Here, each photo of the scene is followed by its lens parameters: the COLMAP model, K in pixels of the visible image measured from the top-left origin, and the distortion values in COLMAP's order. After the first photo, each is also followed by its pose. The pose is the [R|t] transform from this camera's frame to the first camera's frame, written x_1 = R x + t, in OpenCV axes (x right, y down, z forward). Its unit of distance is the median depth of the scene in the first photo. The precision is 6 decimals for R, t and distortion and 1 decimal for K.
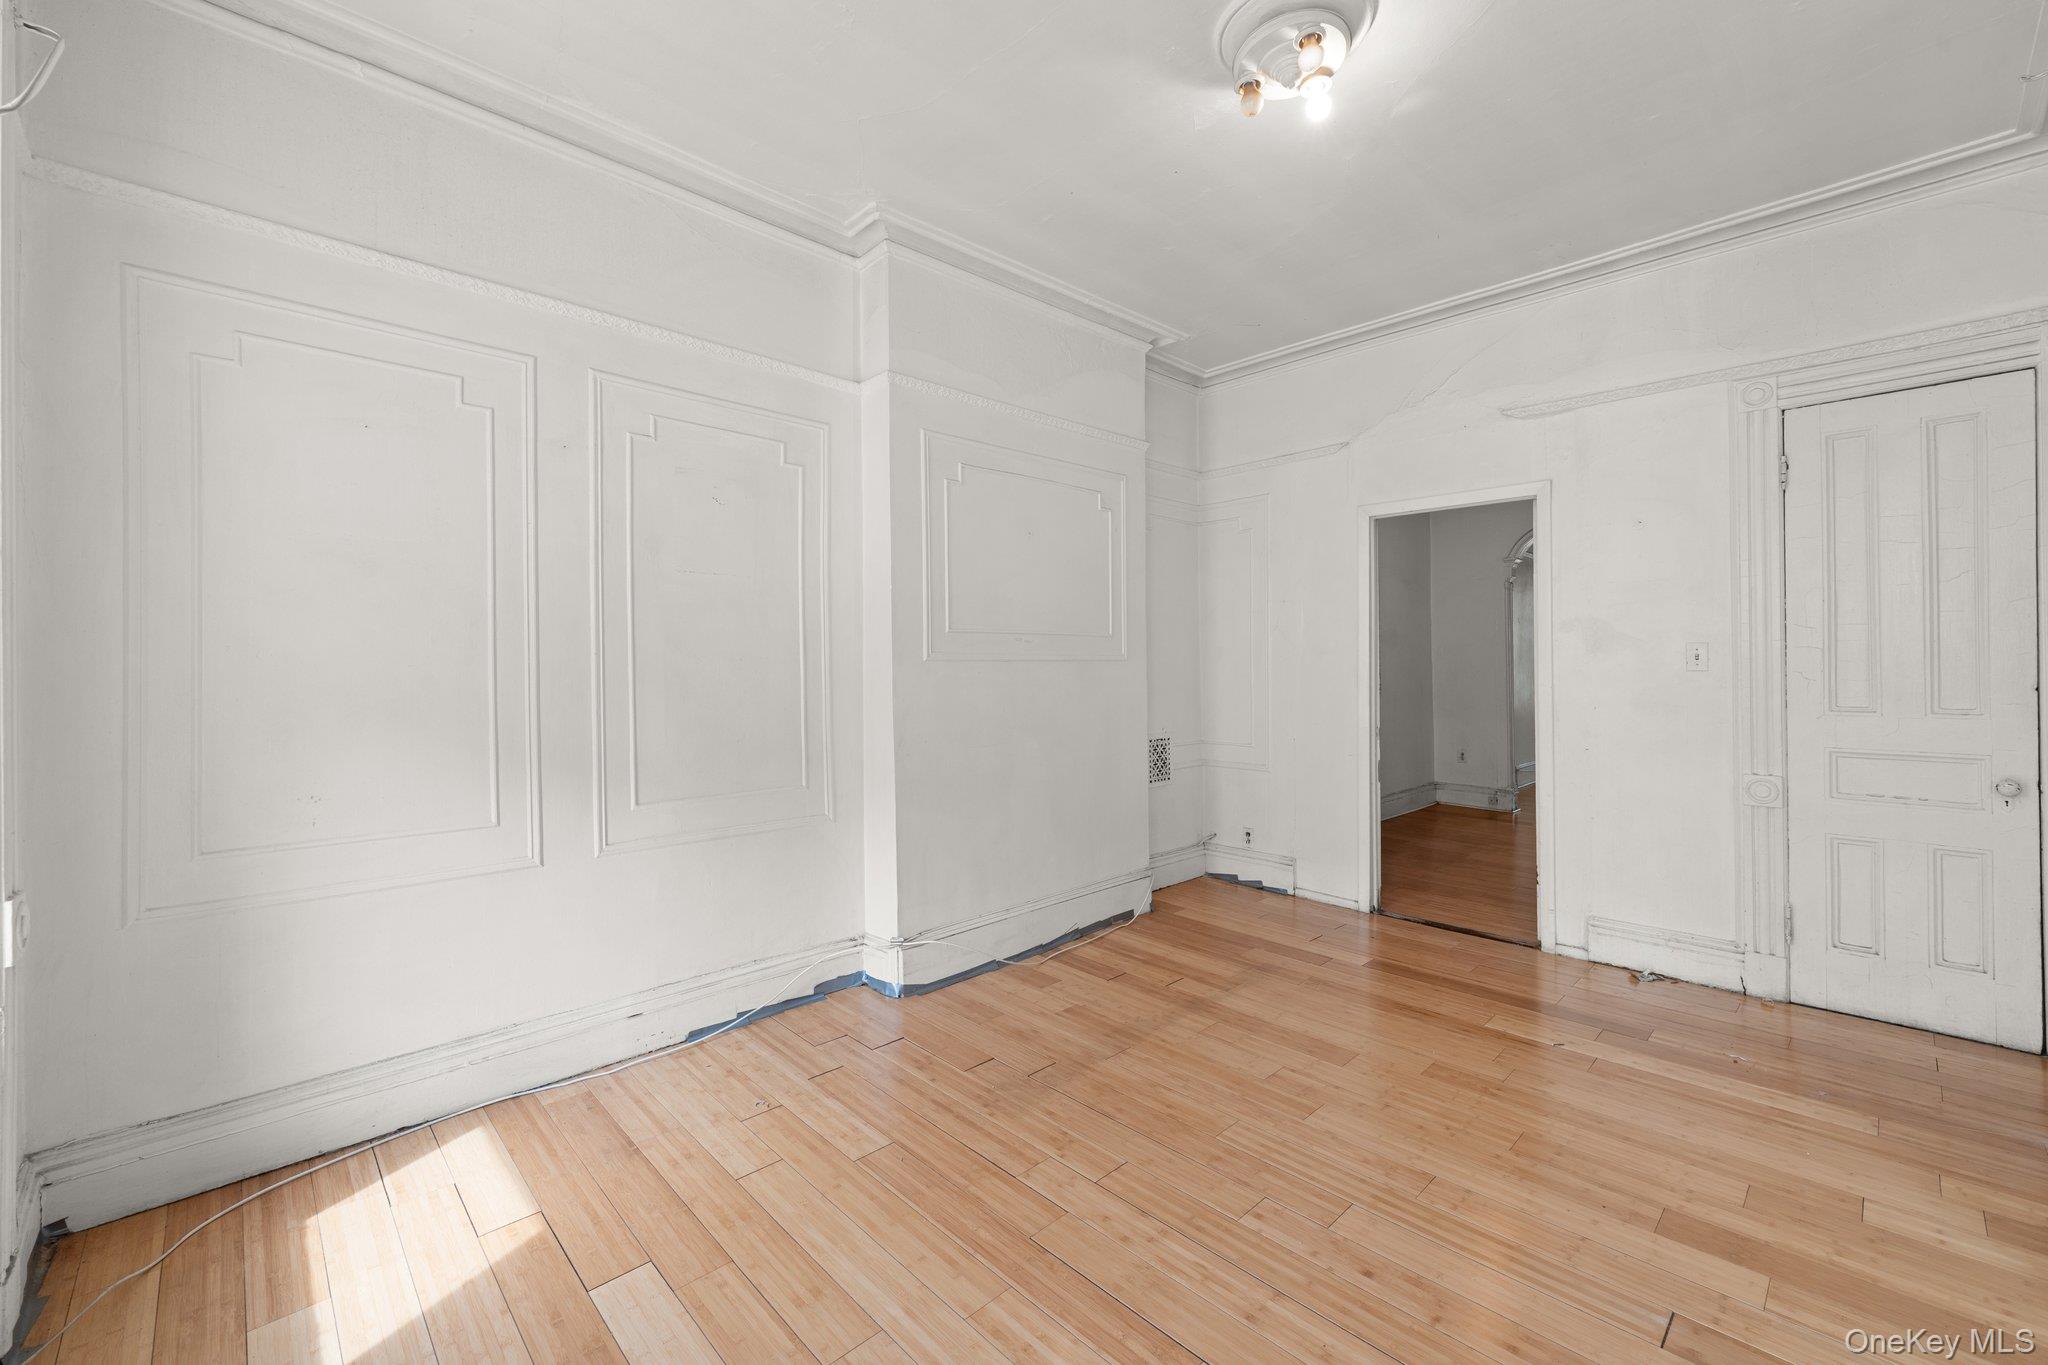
lens RADIAL K [[844.2, 0, 1022.9], [0, 844.2, 661.0], [0, 0, 1]] dist [-0.000138, -0.000047]
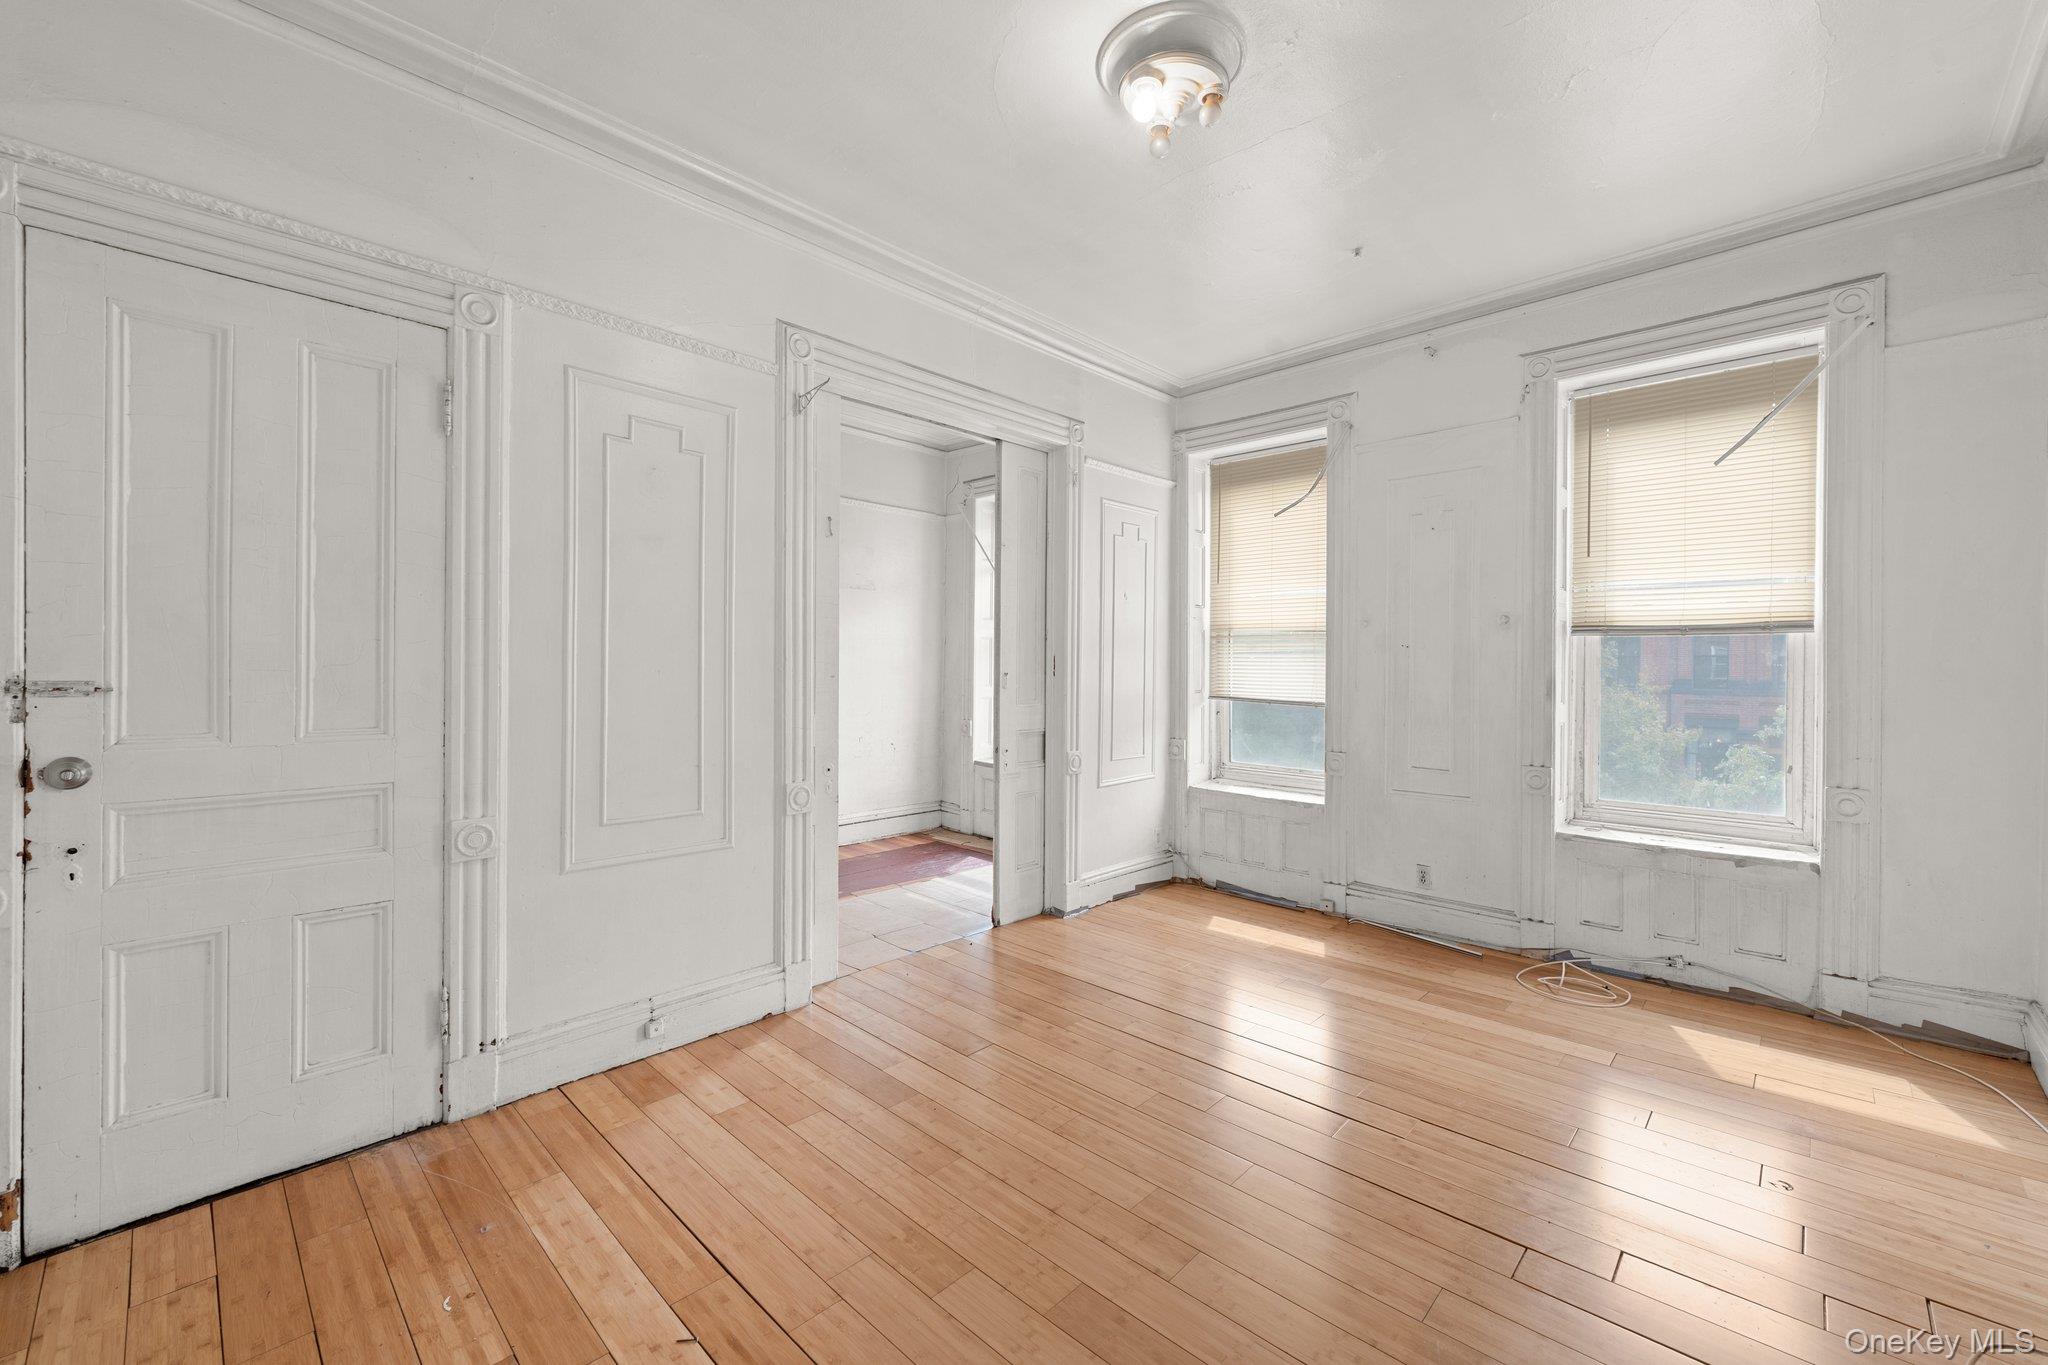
lens RADIAL K [[829.2, 0, 1018.3], [0, 829.2, 682.0], [0, 0, 1]] dist [-0.000130, -0.000375]
pose [[-0.999216, 0.003683, -0.039406, 0.599431], [0.003073, 0.999875, 0.015523, -0.000482], [0.039458, 0.015389, -0.999103, 2.169109]]
